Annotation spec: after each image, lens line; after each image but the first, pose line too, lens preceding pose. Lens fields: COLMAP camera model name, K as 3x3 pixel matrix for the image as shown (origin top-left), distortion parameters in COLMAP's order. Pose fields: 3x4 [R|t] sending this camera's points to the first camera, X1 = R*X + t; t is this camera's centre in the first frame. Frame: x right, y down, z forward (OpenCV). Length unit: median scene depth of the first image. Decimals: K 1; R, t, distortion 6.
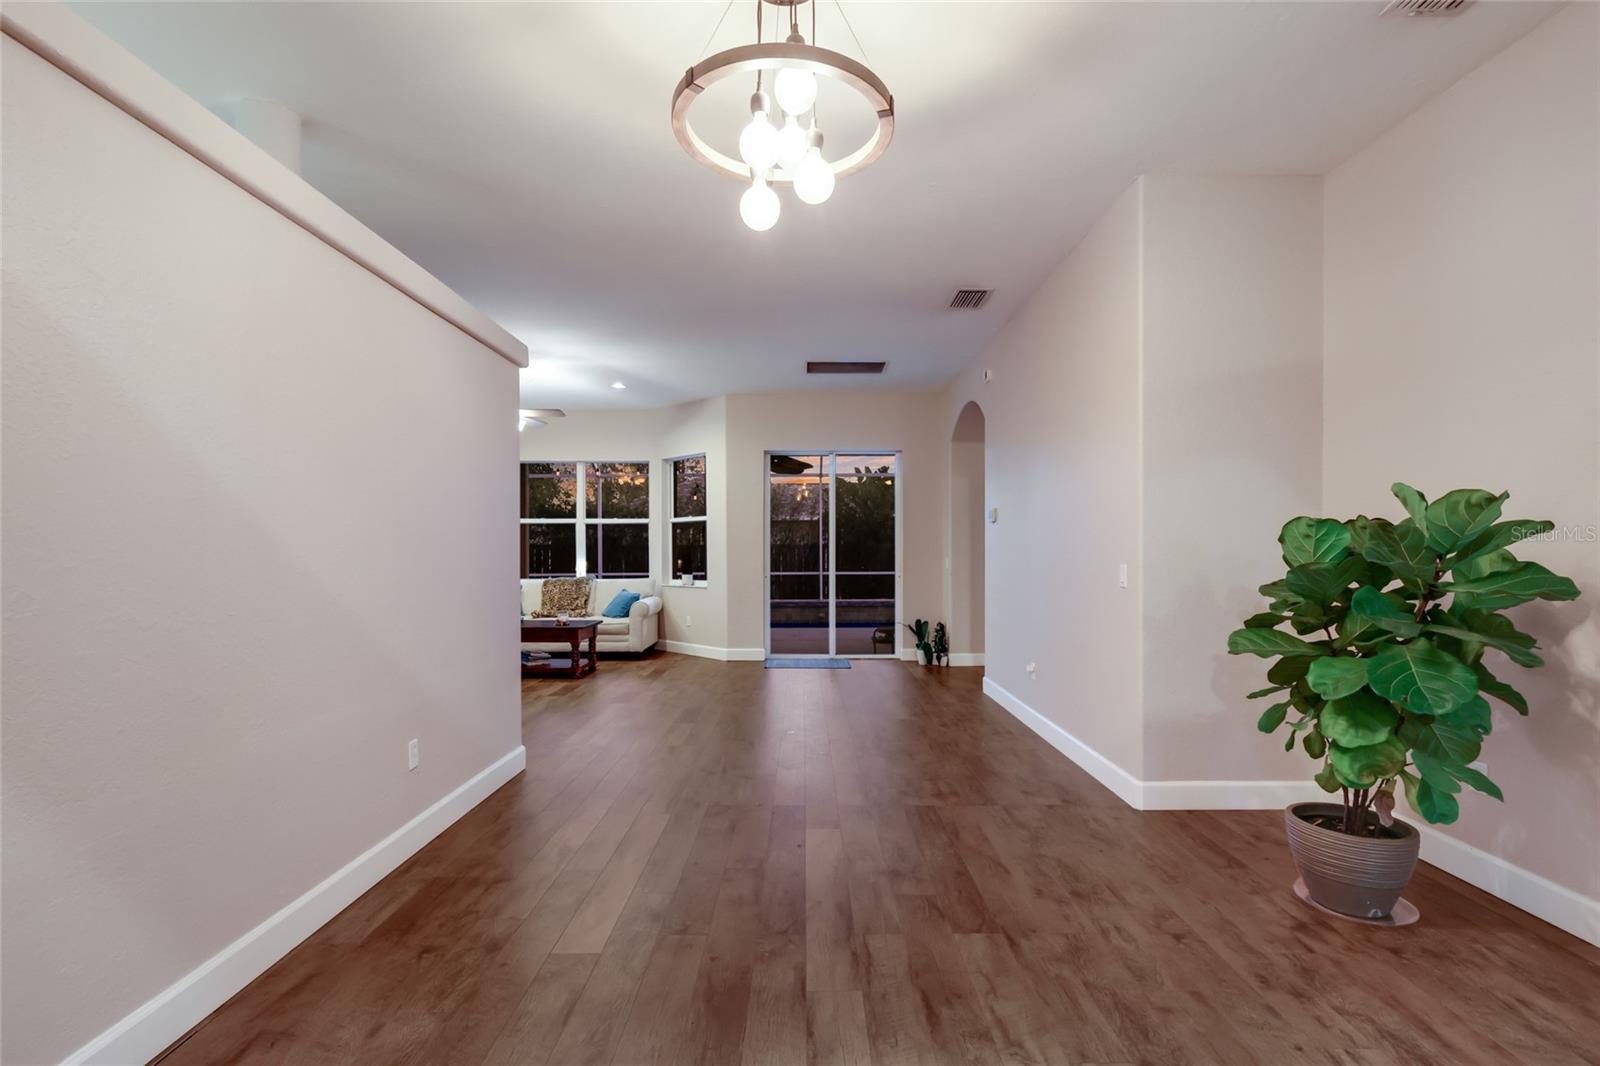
lens RADIAL K [[732.5, 0, 791.0], [0, 732.5, 565.0], [0, 0, 1]] dist [0.004478, -0.002323]
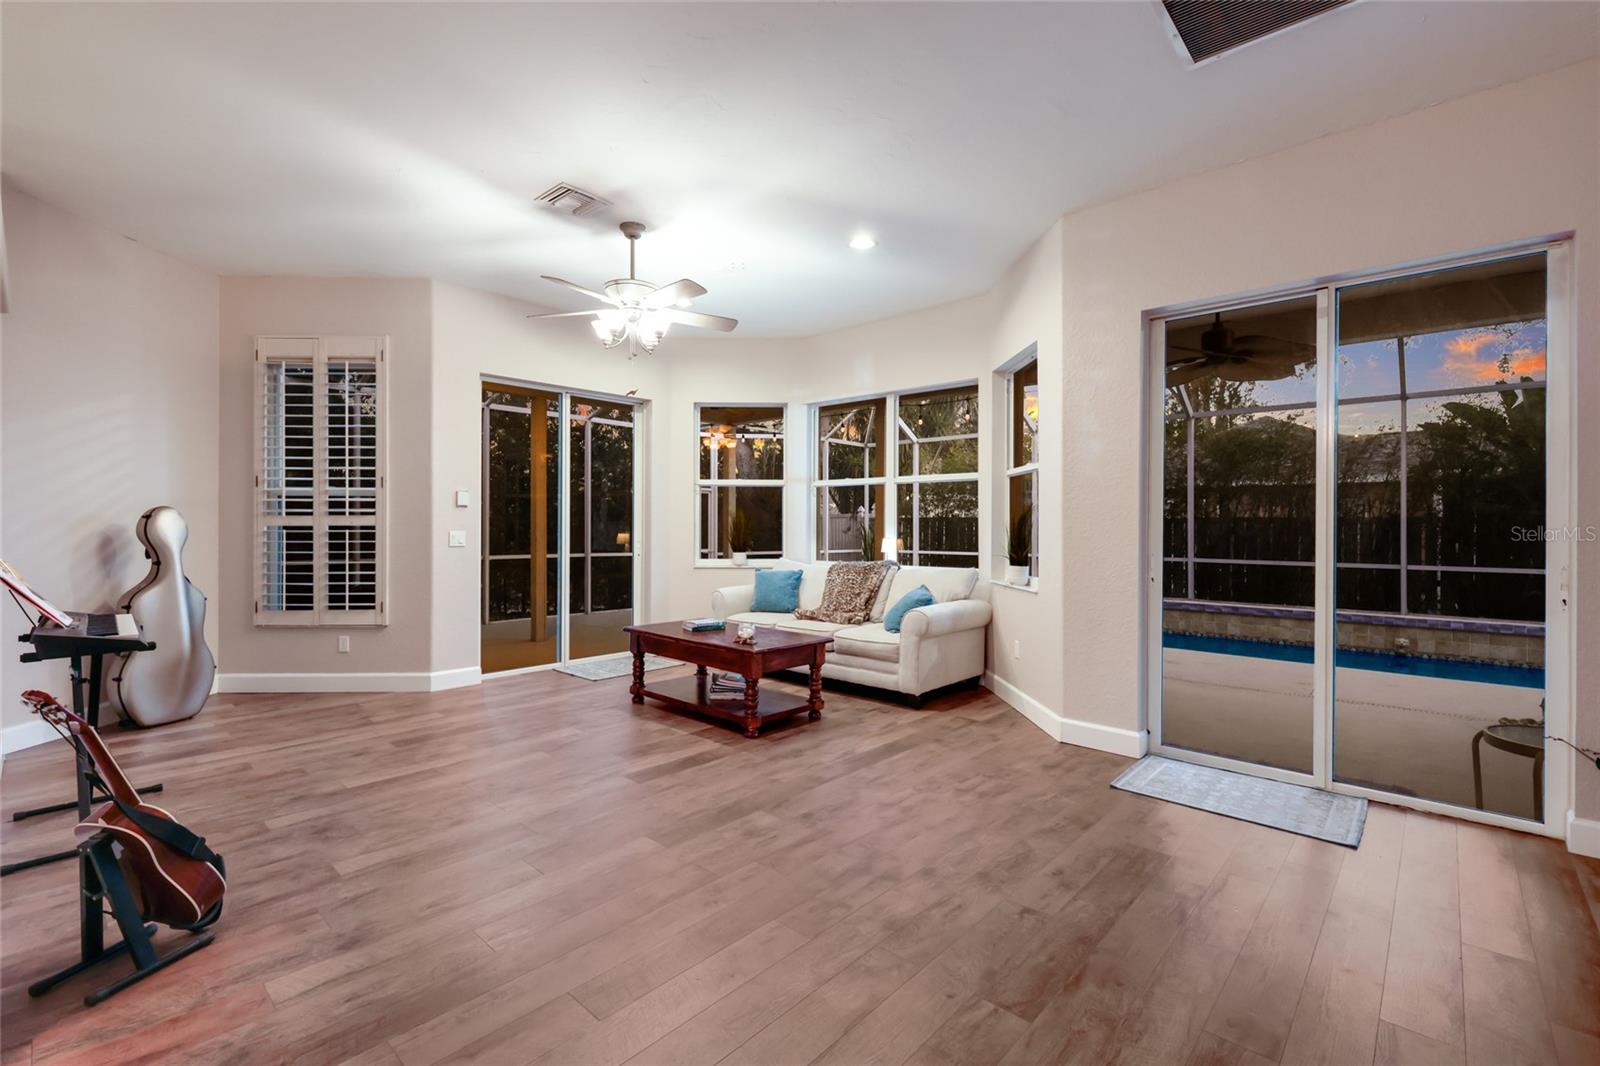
lens RADIAL K [[704.3, 0, 806.5], [0, 704.3, 527.4], [0, 0, 1]] dist [0.000897, -0.000479]
pose [[0.734911, 0.007254, -0.678124, 0.111315], [-0.015223, 0.999867, -0.005802, -0.011370], [0.677992, 0.014587, 0.734924, 0.513665]]
